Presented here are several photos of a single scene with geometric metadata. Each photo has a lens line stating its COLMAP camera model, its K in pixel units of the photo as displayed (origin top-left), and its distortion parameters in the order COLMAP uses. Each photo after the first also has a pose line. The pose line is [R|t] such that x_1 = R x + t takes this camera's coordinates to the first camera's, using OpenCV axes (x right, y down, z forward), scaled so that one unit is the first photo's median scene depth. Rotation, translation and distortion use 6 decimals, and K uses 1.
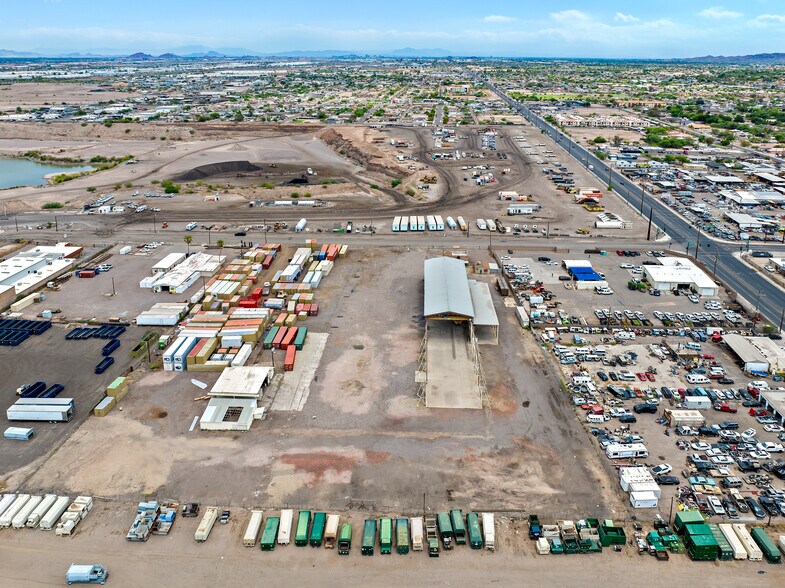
lens RADIAL K [[561.3, 0, 395.5], [0, 561.3, 271.1], [0, 0, 1]] dist [-0.032070, 0.000093]
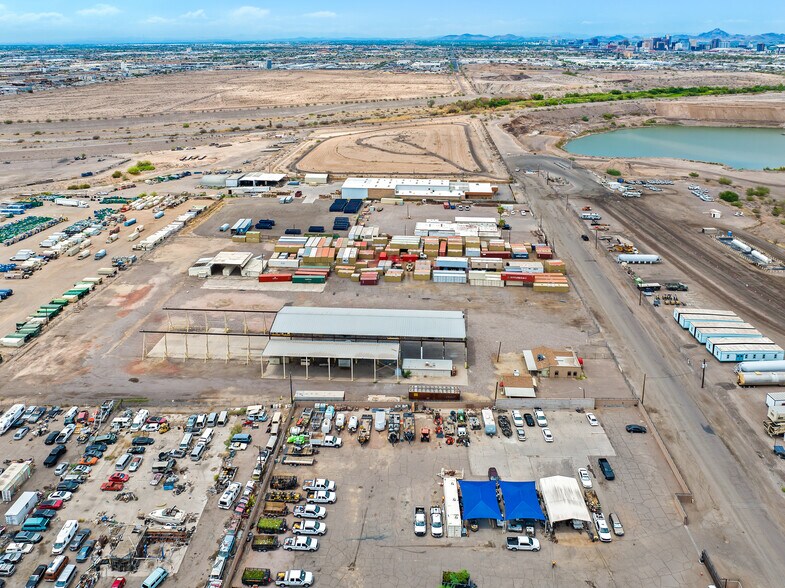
lens RADIAL K [[579.4, 0, 399.5], [0, 579.4, 239.3], [0, 0, 1]] dist [-0.033307, 0.000209]
pose [[-0.012080, 0.325132, -0.945591, 0.700161], [-0.357969, 0.881579, 0.307695, -0.290124], [0.933655, 0.342209, 0.105738, 0.791528]]
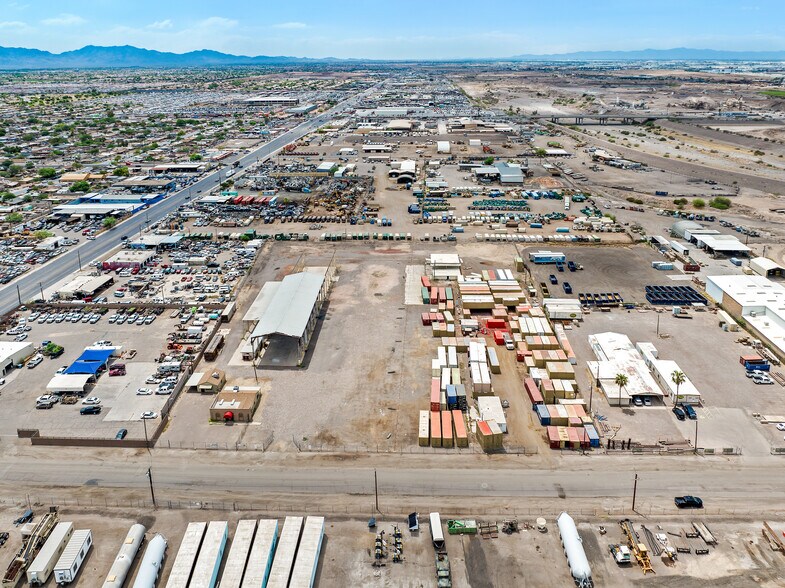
lens RADIAL K [[567.8, 0, 394.9], [0, 567.8, 270.1], [0, 0, 1]] dist [-0.031134, -0.004271]
pose [[-0.999780, 0.012329, -0.016974, -0.062870], [-0.002093, 0.746430, 0.665461, -0.587865], [0.020874, 0.665350, -0.746240, 1.474664]]
